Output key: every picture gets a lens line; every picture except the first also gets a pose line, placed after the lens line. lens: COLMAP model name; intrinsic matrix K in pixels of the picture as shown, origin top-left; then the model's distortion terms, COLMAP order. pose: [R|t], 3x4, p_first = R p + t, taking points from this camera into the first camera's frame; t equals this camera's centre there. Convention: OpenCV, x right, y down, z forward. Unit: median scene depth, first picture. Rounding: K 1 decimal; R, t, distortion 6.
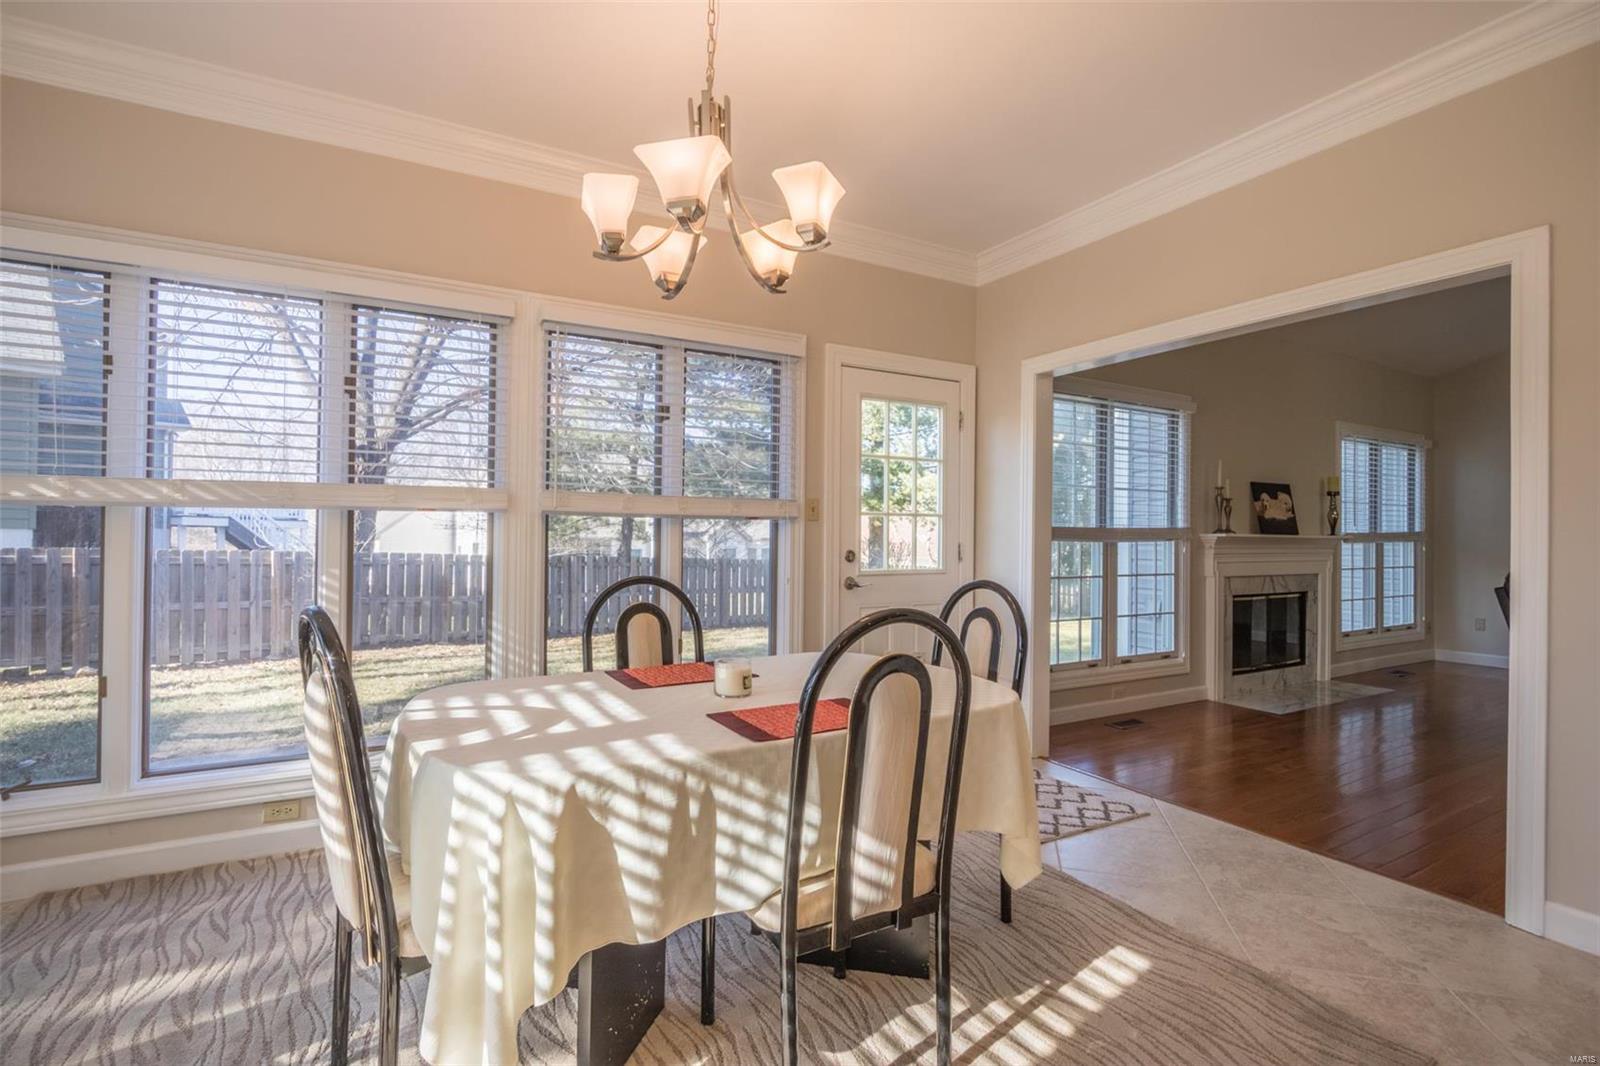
lens RADIAL K [[766.8, 0, 794.8], [0, 766.8, 530.3], [0, 0, 1]] dist [-0.018483, -0.000091]
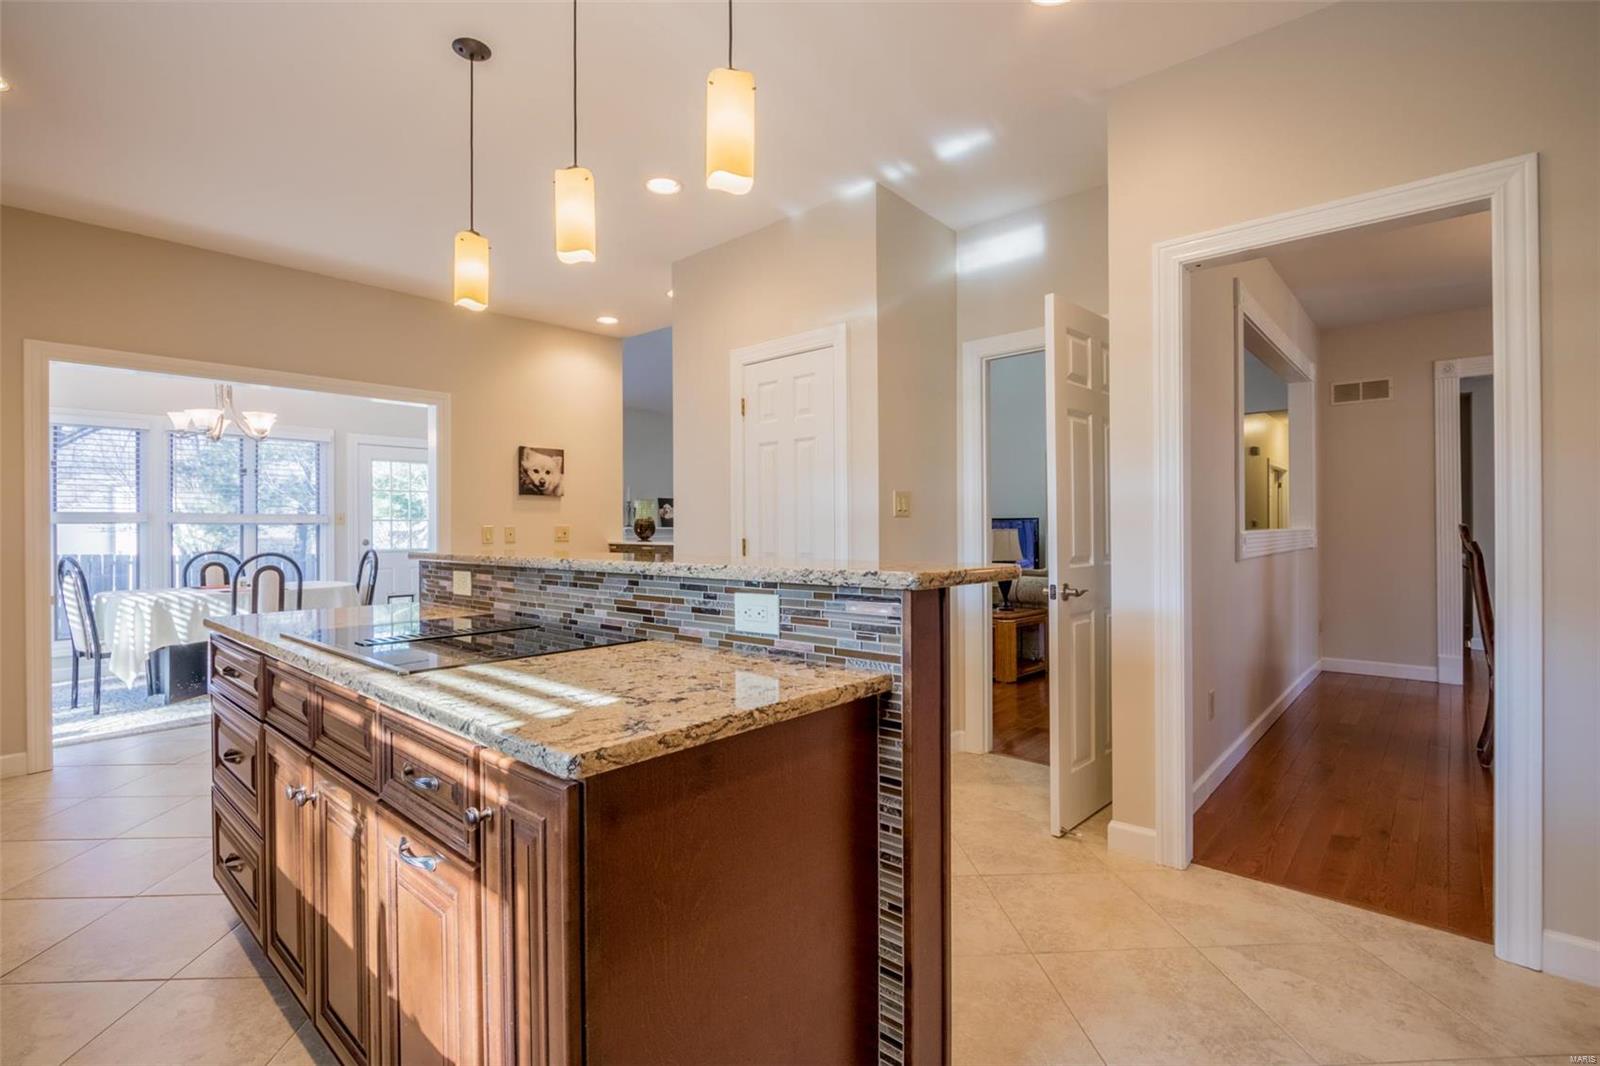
lens RADIAL K [[746.0, 0, 796.2], [0, 746.0, 530.2], [0, 0, 1]] dist [-0.009437, 0.001139]
pose [[0.946961, -0.018874, 0.320794, 0.384517], [0.016466, 0.999812, 0.010219, 0.001047], [-0.320927, -0.004395, 0.947094, -0.875090]]
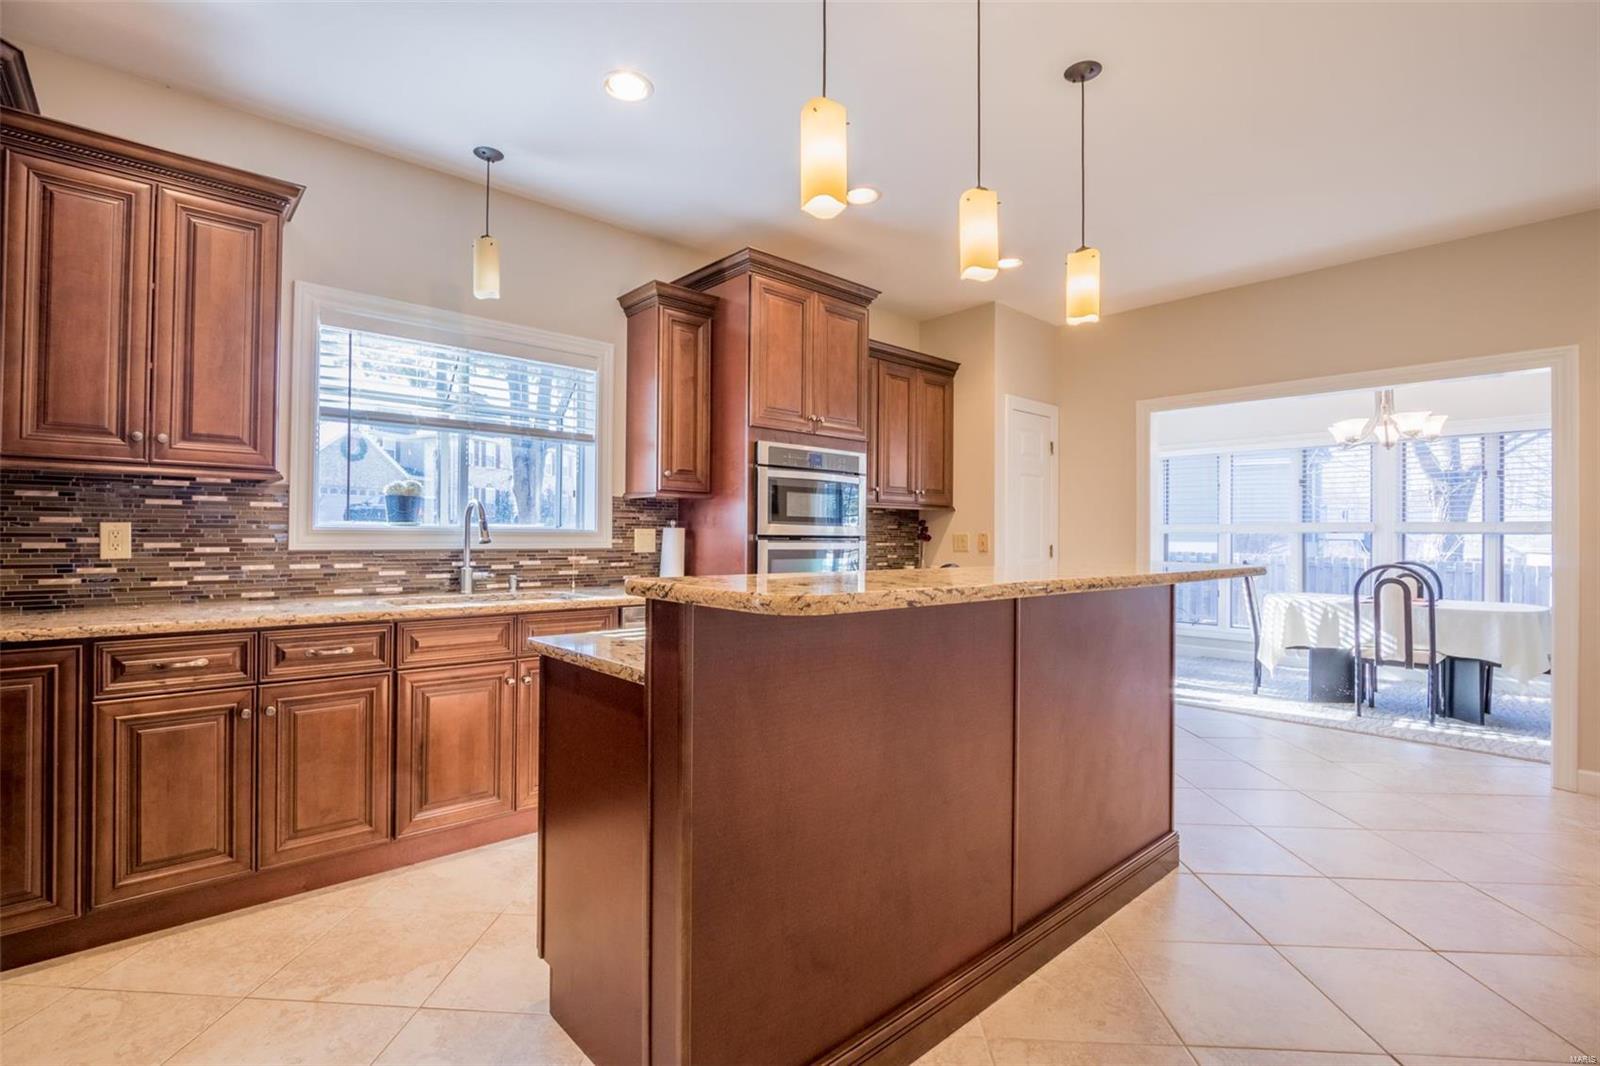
lens RADIAL K [[767.6, 0, 792.2], [0, 767.6, 520.3], [0, 0, 1]] dist [-0.001716, 0.002914]
pose [[0.222629, -0.027527, -0.974515, 0.797302], [-0.002659, 0.999580, -0.028842, 0.003902], [0.974900, 0.009013, 0.222462, -0.647645]]
